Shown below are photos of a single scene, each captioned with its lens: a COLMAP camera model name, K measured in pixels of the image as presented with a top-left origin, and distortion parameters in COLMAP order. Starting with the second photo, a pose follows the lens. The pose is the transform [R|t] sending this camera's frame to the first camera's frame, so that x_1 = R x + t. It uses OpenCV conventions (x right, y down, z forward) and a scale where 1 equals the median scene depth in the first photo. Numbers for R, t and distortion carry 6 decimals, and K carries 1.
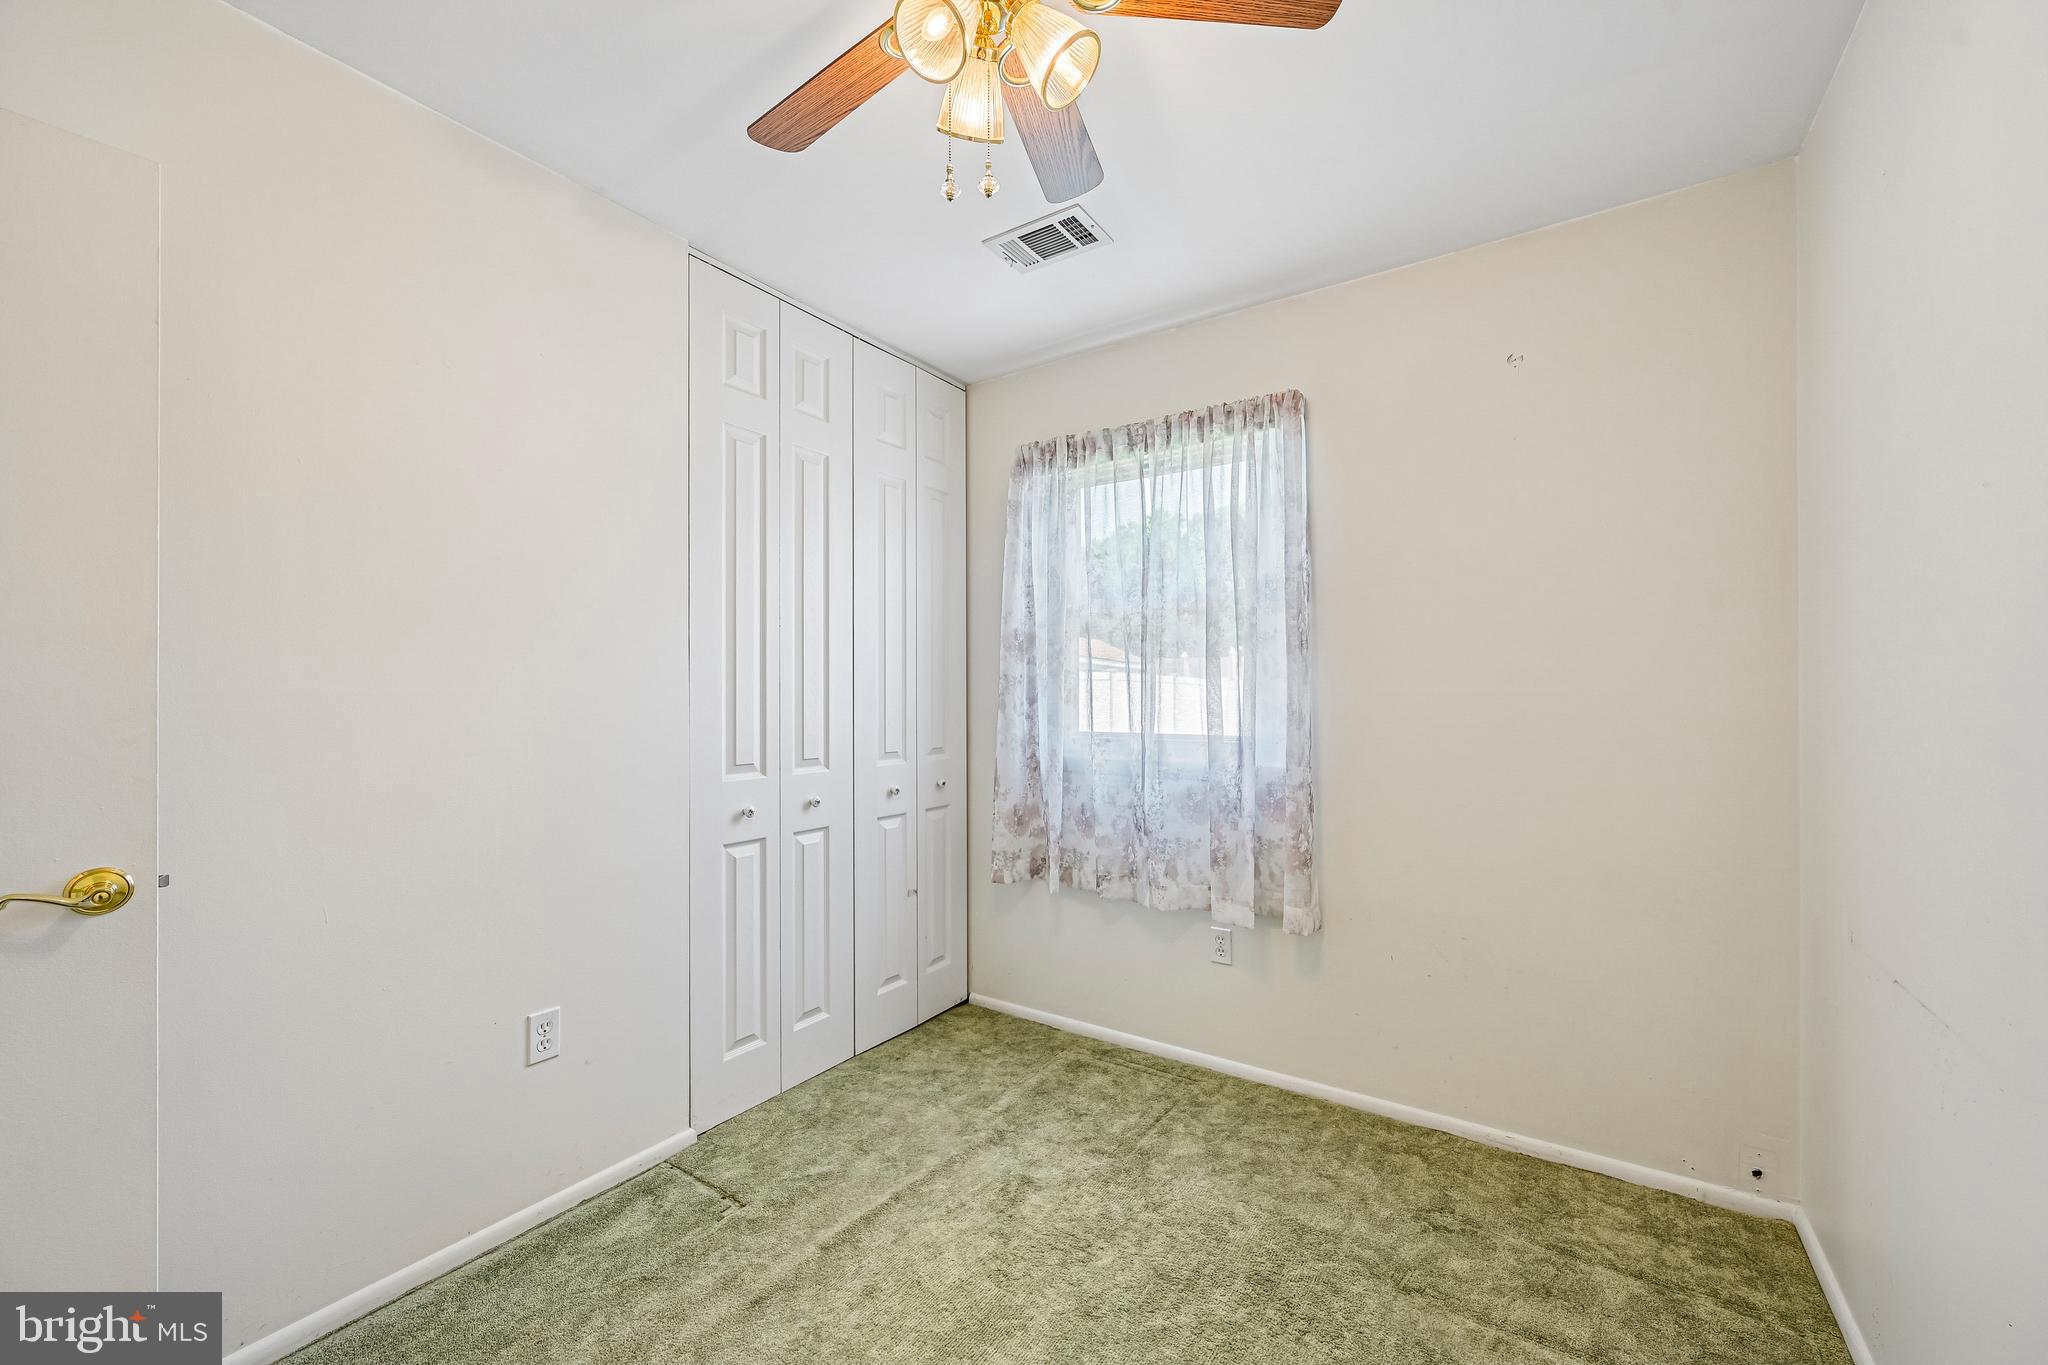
lens RADIAL K [[806.4, 0, 1037.7], [0, 806.4, 693.6], [0, 0, 1]] dist [-0.002143, -0.000134]
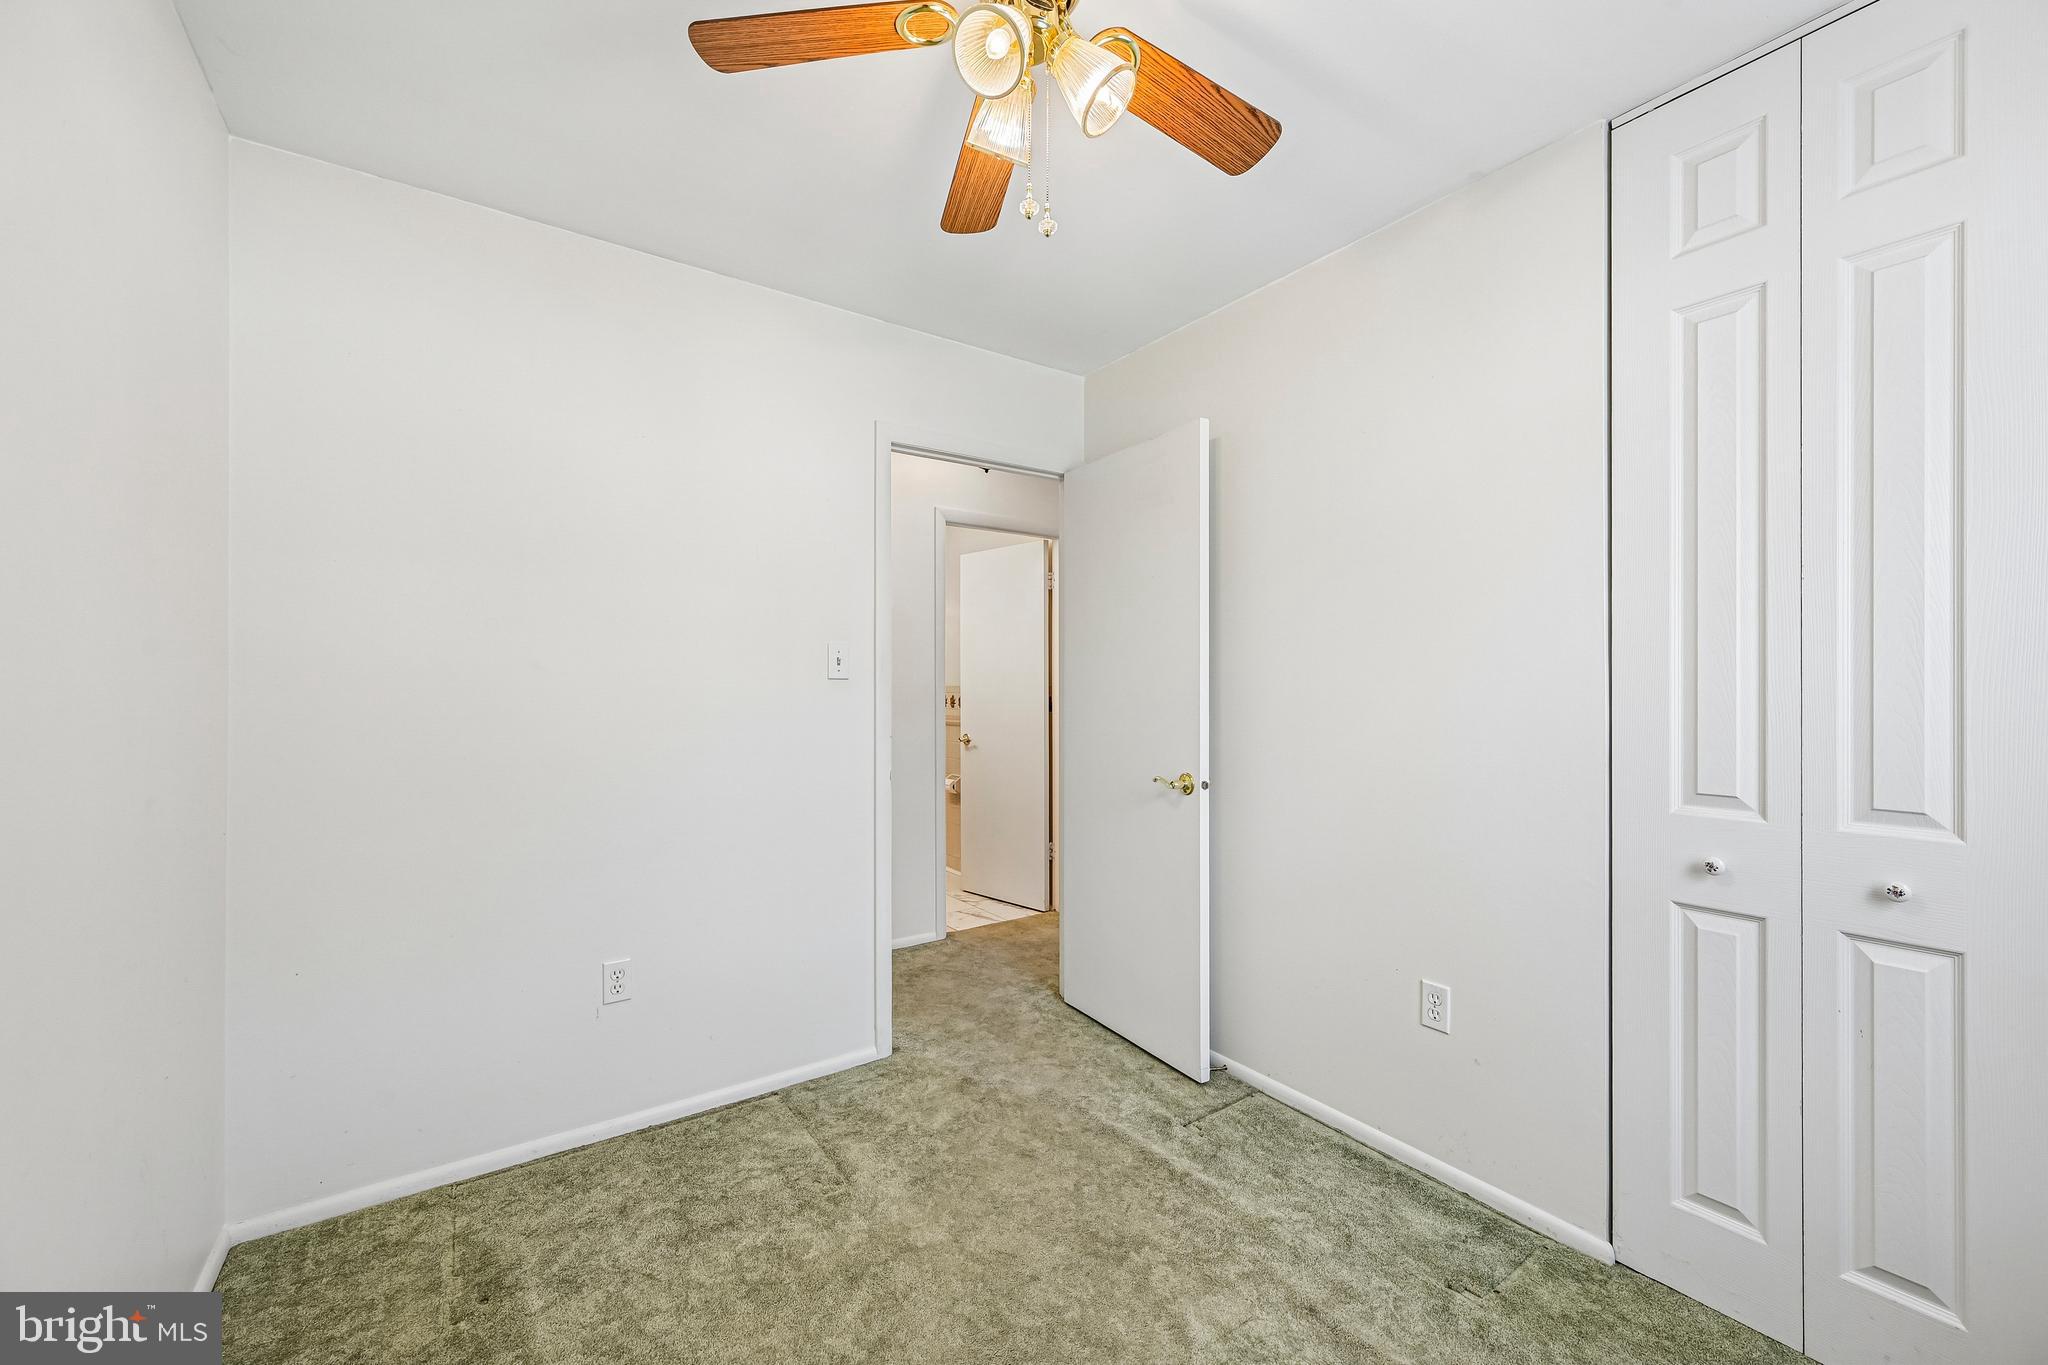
lens RADIAL K [[806.4, 0, 1031.5], [0, 806.4, 689.5], [0, 0, 1]] dist [-0.002143, -0.000134]
pose [[-0.366923, 0.004387, -0.930241, 0.503655], [0.000411, 0.999990, 0.004554, -0.004696], [0.930251, 0.001288, -0.366921, 0.762665]]
